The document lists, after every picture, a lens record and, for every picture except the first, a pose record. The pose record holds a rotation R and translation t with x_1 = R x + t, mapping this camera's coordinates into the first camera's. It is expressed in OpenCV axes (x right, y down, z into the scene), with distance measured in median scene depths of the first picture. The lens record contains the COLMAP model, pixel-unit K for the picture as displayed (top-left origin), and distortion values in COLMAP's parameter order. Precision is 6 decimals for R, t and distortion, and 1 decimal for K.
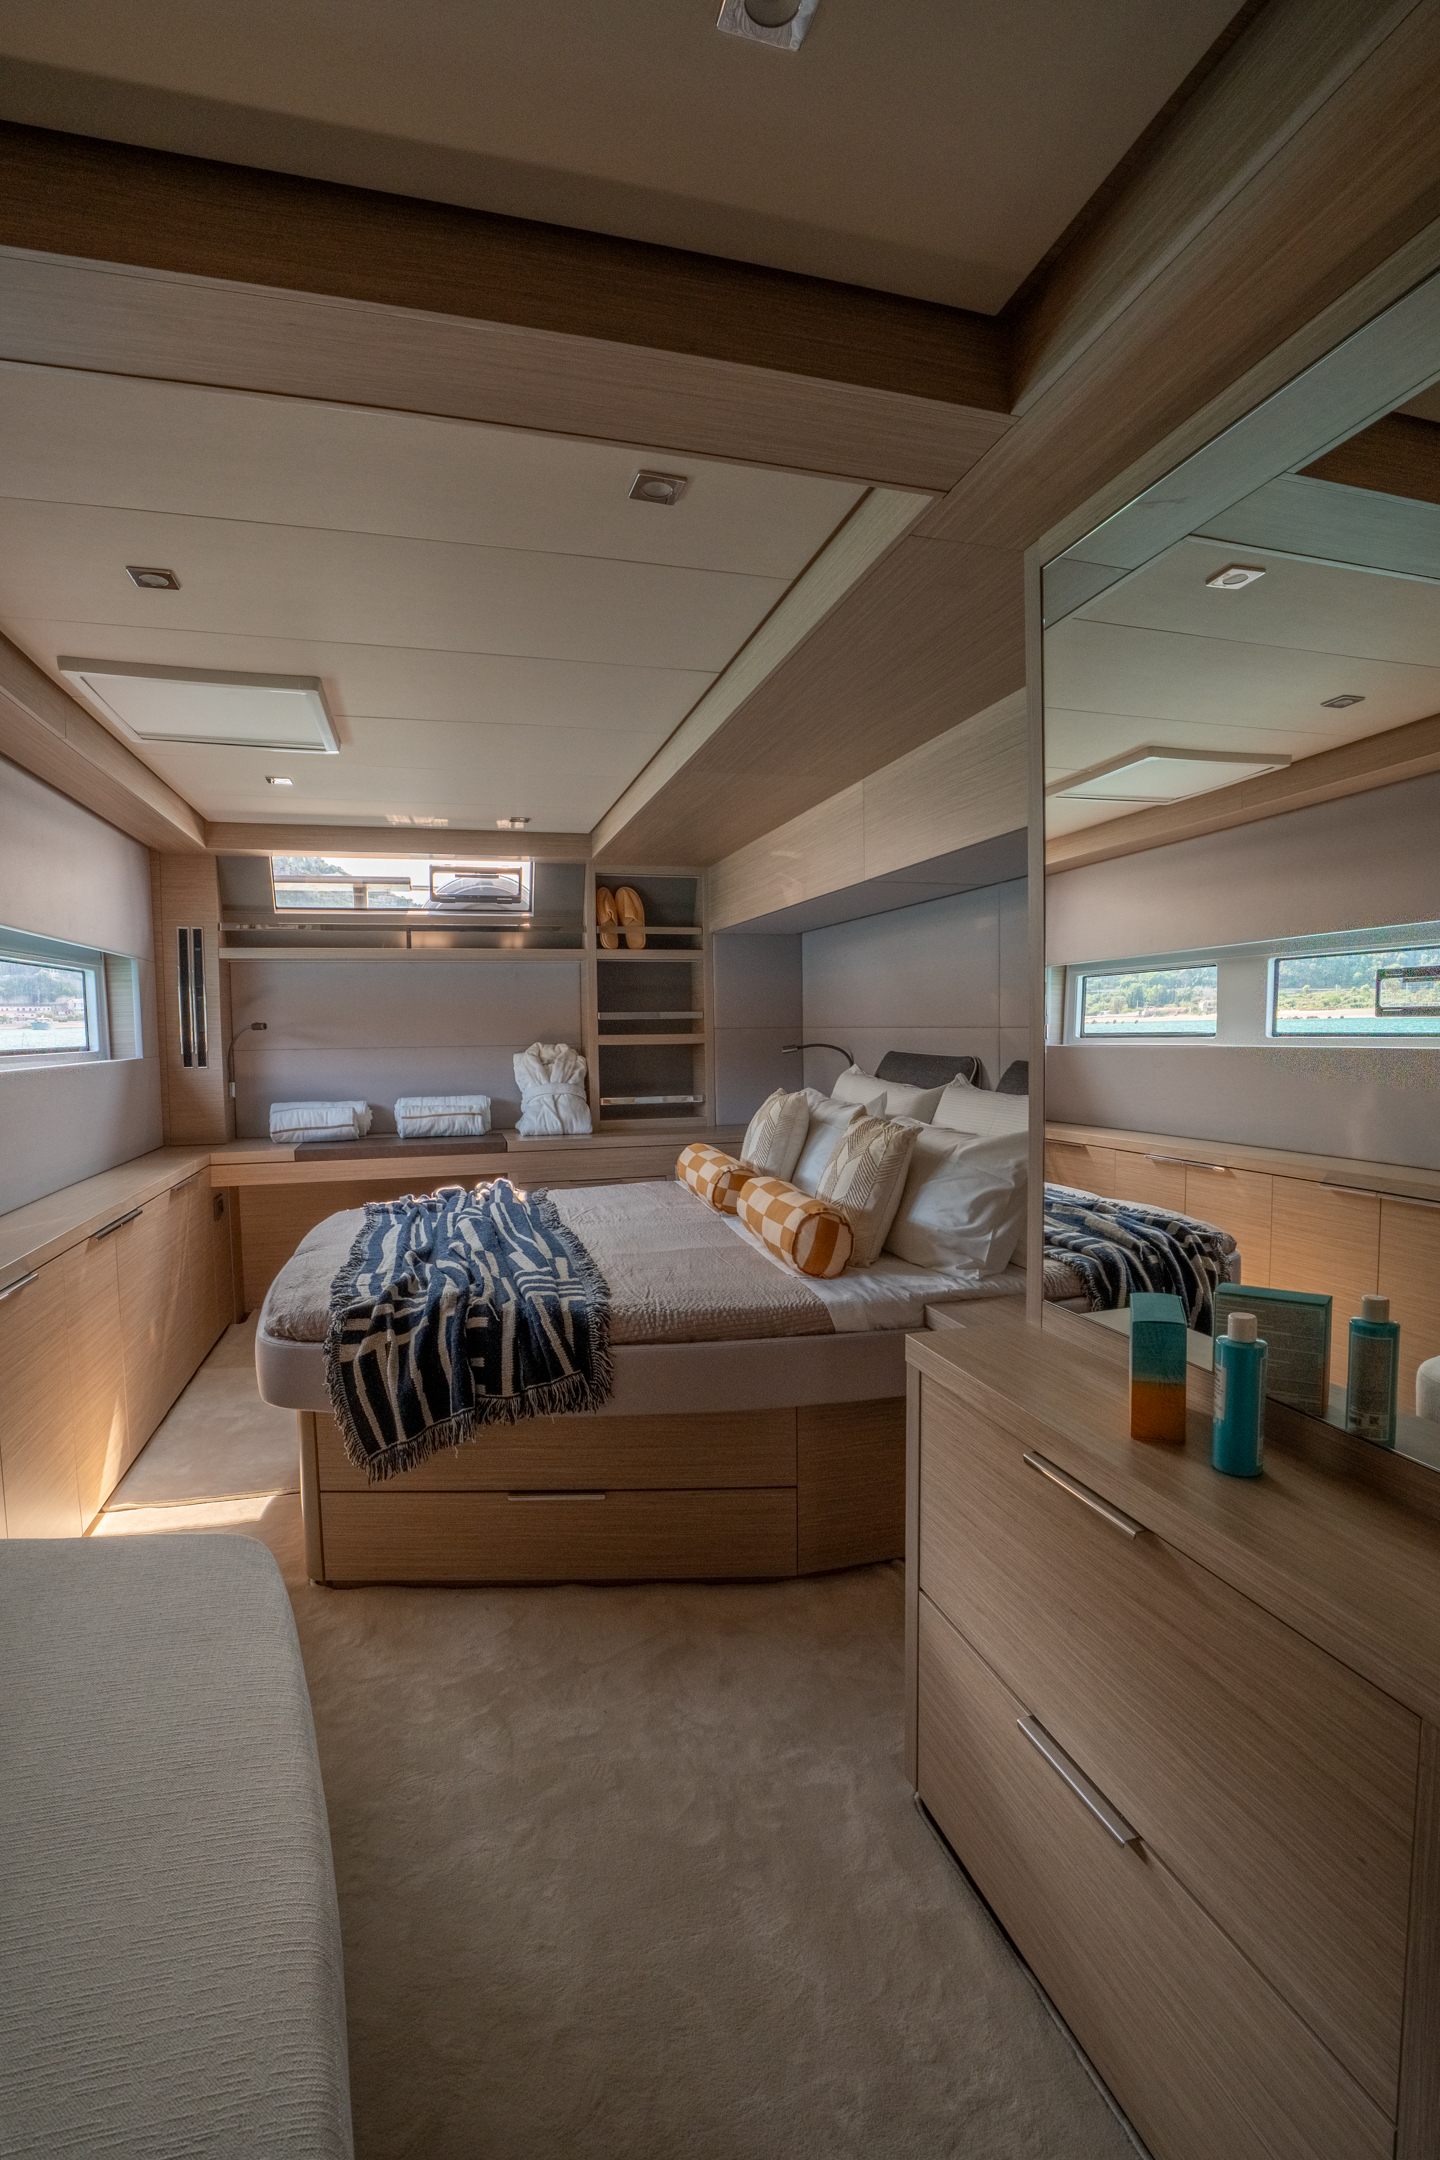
lens RADIAL K [[1027.3, 0, 724.1], [0, 1027.3, 1088.0], [0, 0, 1]] dist [-0.066582, 0.000653]
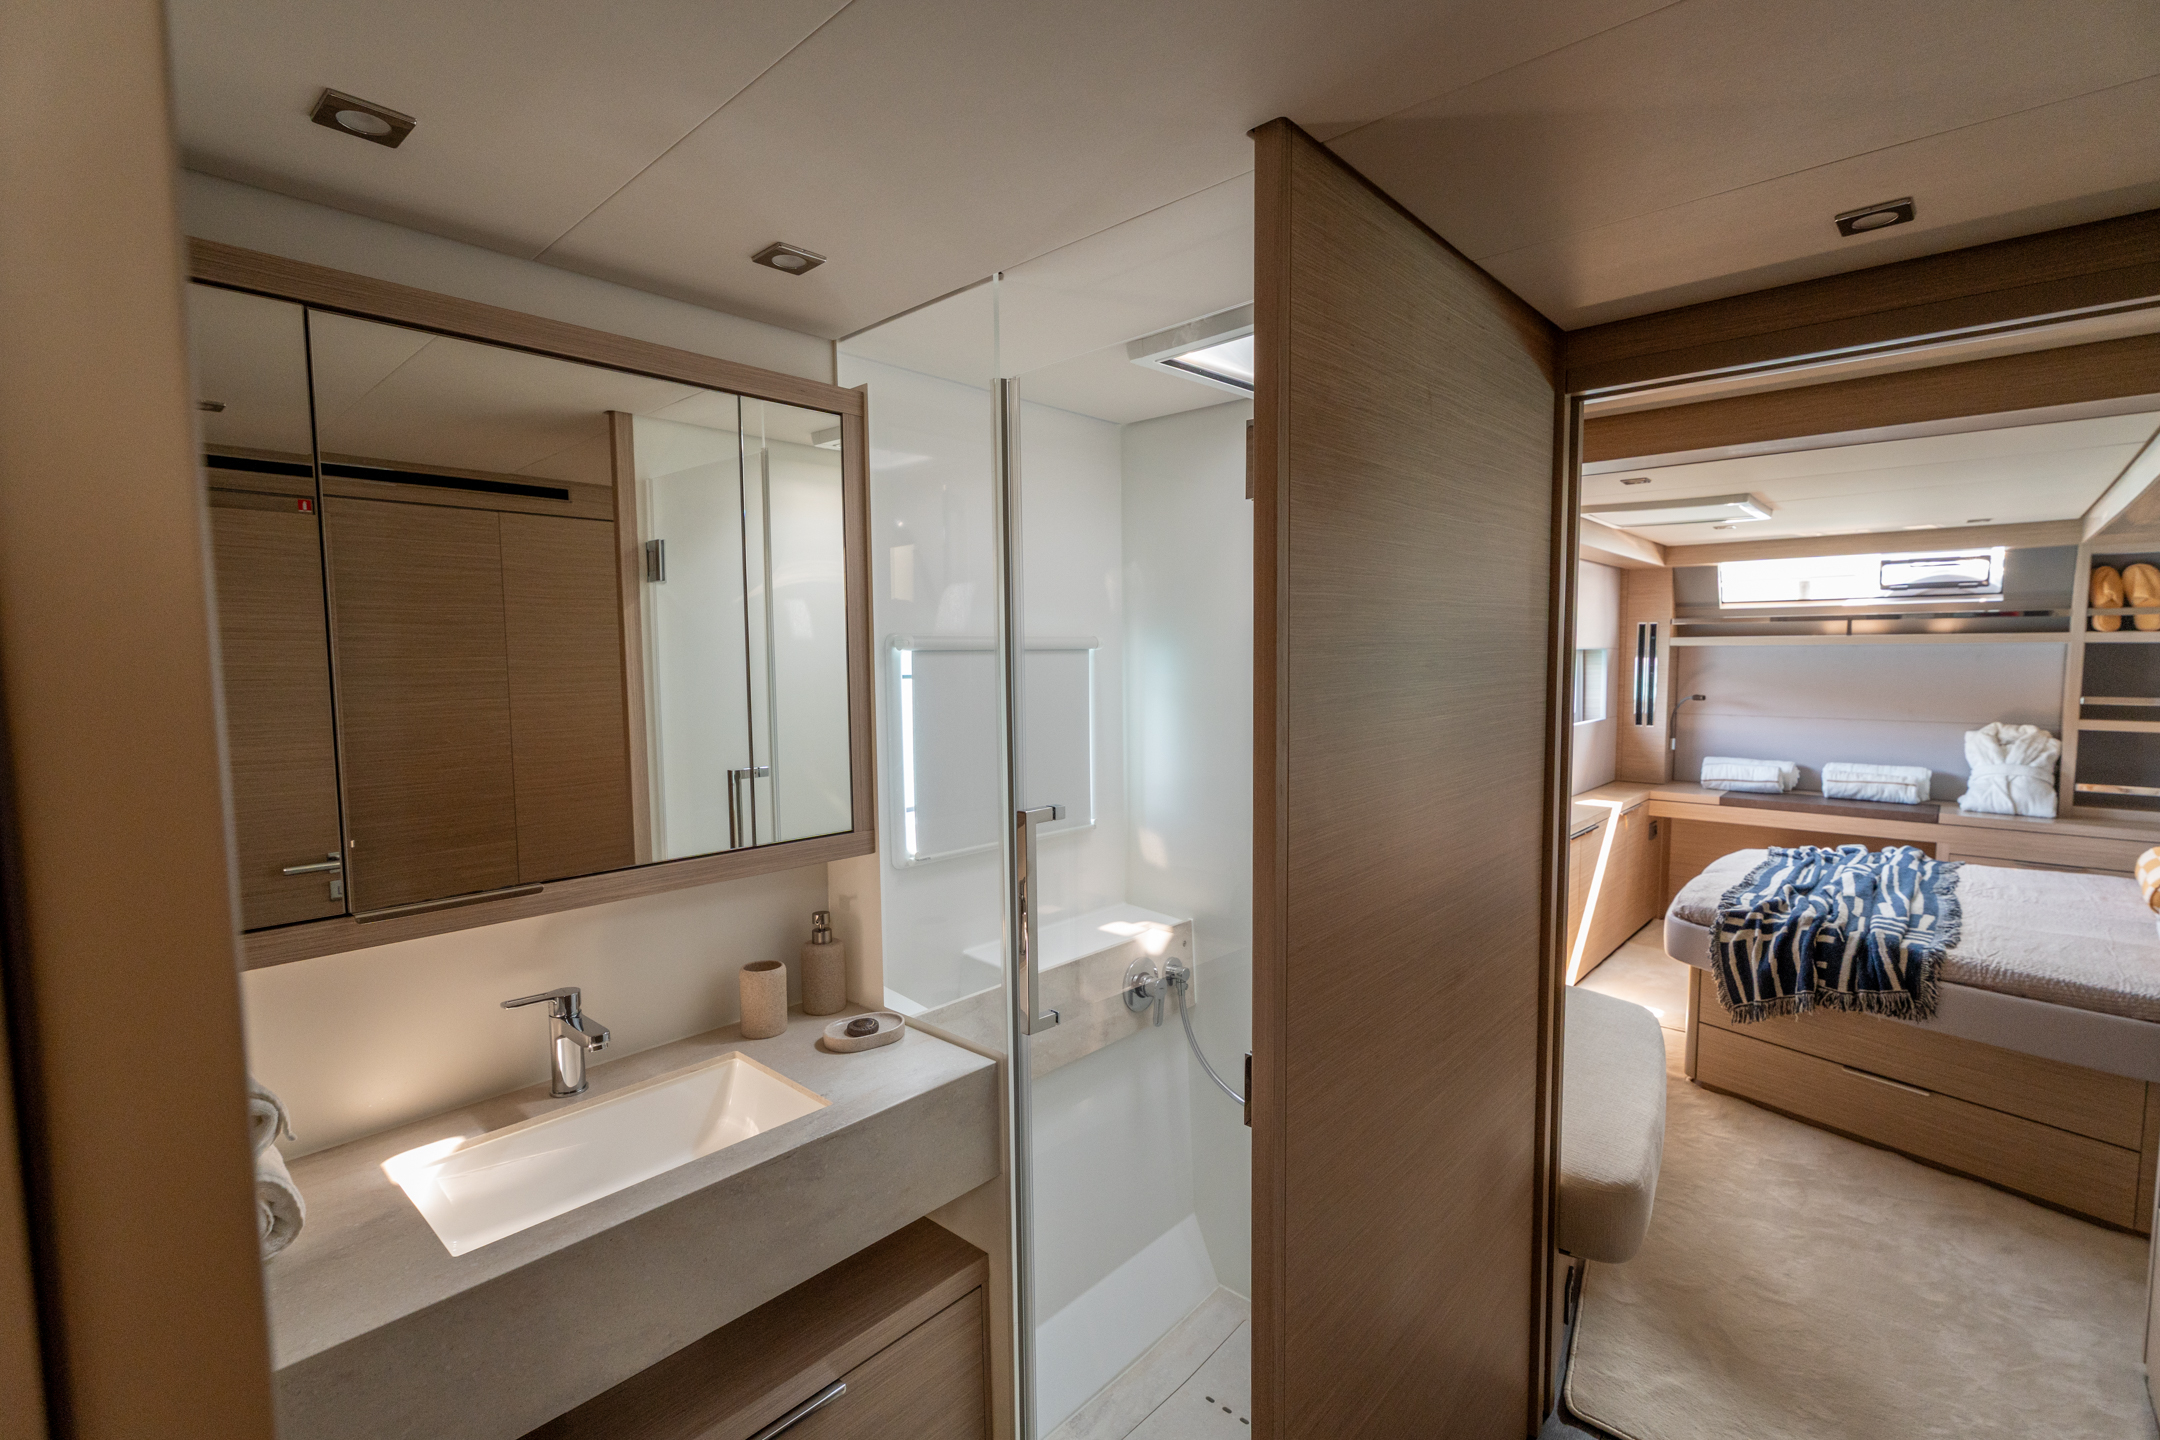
lens RADIAL K [[964.0, 0, 1055.8], [0, 964.0, 727.9], [0, 0, 1]] dist [-0.002080, -0.001896]
pose [[0.511096, 0.075134, -0.856233, 0.293544], [-0.052042, 0.997049, 0.056426, -0.079708], [0.857946, 0.015721, 0.513499, -0.559697]]
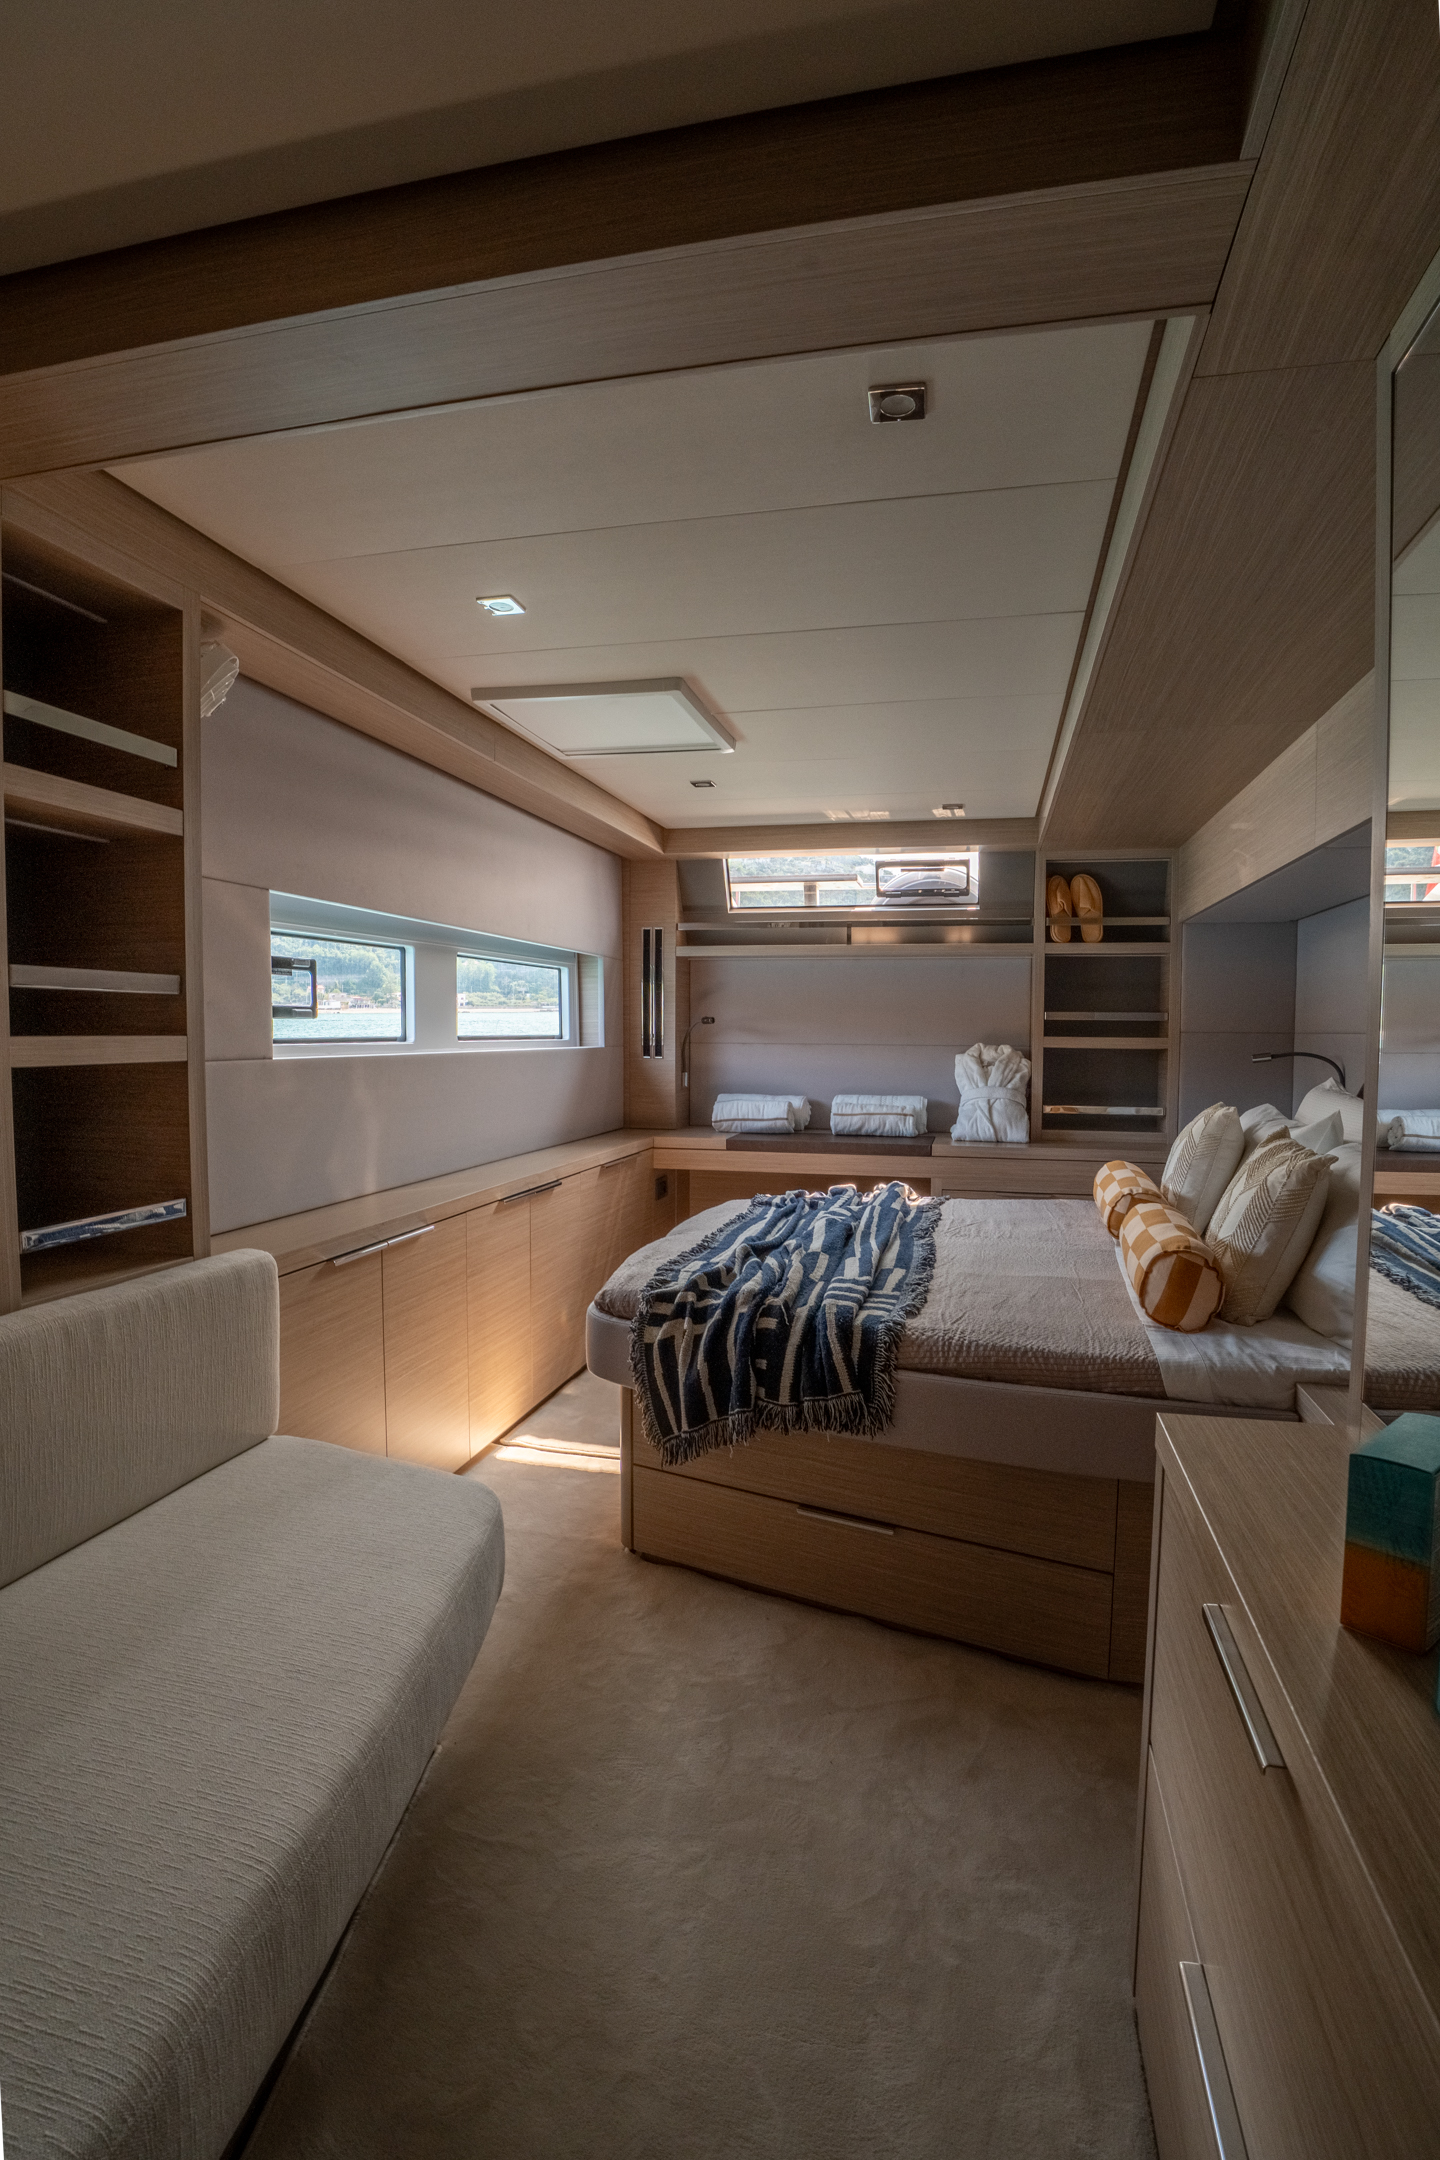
lens RADIAL K [[1051.9, 0, 734.5], [0, 1051.9, 1090.8], [0, 0, 1]] dist [-0.099994, 0.045810]
pose [[0.872791, 0.044833, -0.486031, 0.163707], [-0.046187, 0.998890, 0.009199, 0.001980], [0.485904, 0.014419, 0.873893, 0.093306]]
